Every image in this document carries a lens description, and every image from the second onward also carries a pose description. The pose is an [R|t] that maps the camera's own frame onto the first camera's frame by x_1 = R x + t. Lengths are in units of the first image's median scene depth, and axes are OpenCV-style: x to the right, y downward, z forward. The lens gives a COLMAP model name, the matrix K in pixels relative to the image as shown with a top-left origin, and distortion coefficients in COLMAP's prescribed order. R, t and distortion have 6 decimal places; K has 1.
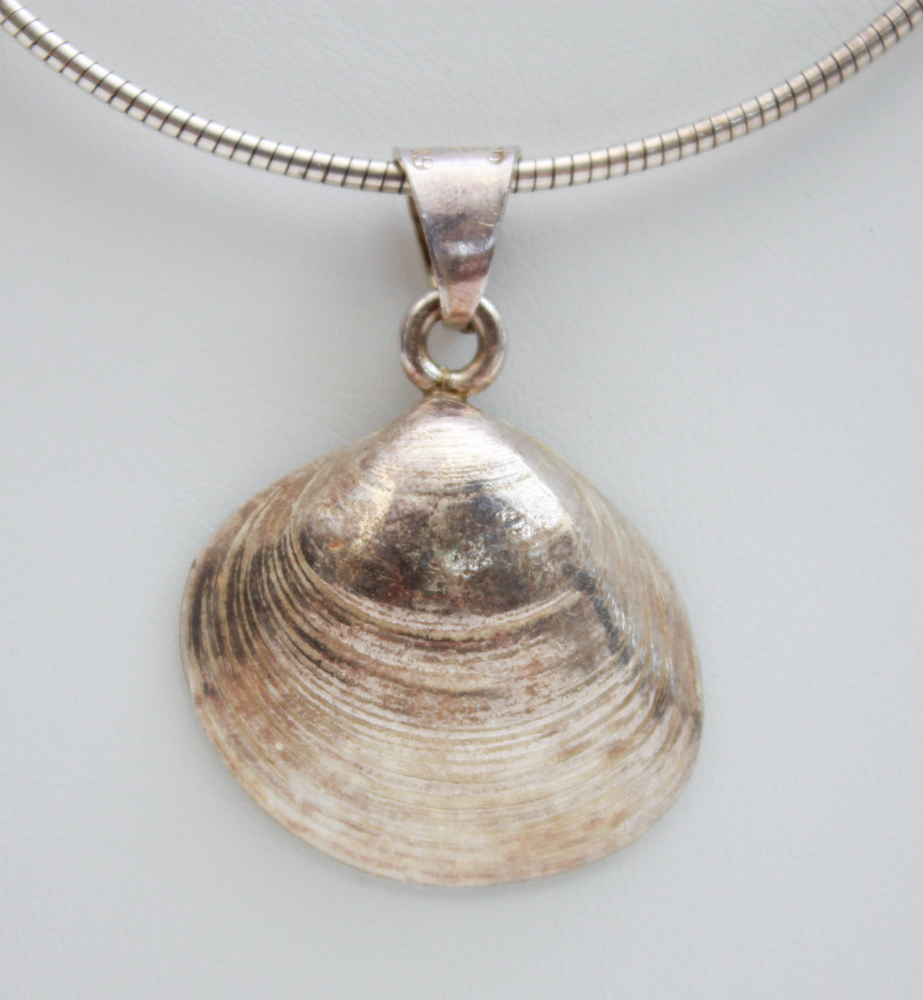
lens RADIAL K [[2662.2, 0, 461.6], [0, 2662.2, 501.3], [0, 0, 1]] dist [-0.023994, 0.000000]
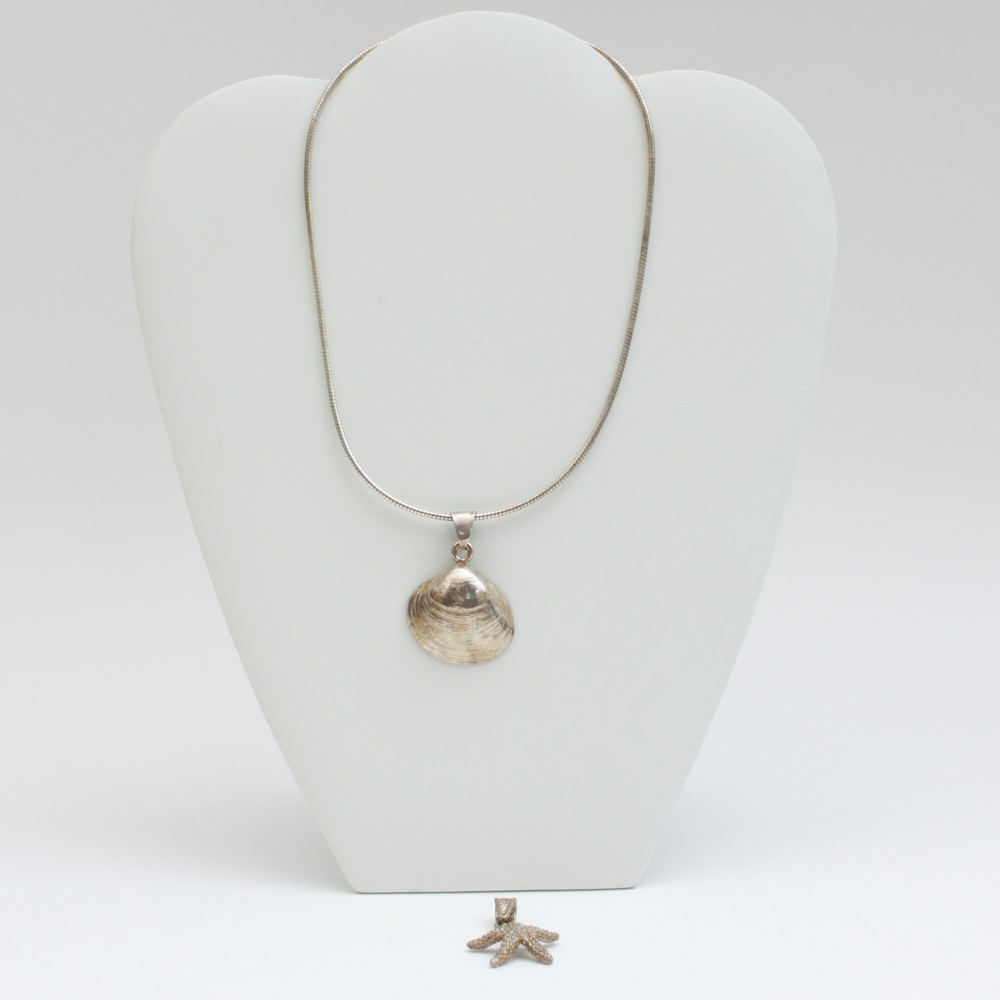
lens RADIAL K [[1377.2, 0, 503.0], [0, 1377.2, 499.5], [0, 0, 1]] dist [-0.011205, 0.000000]
pose [[0.995689, -0.008150, -0.092400, 0.305653], [0.006438, 0.999802, -0.018803, -0.108523], [0.092535, 0.018127, 0.995544, -1.502479]]
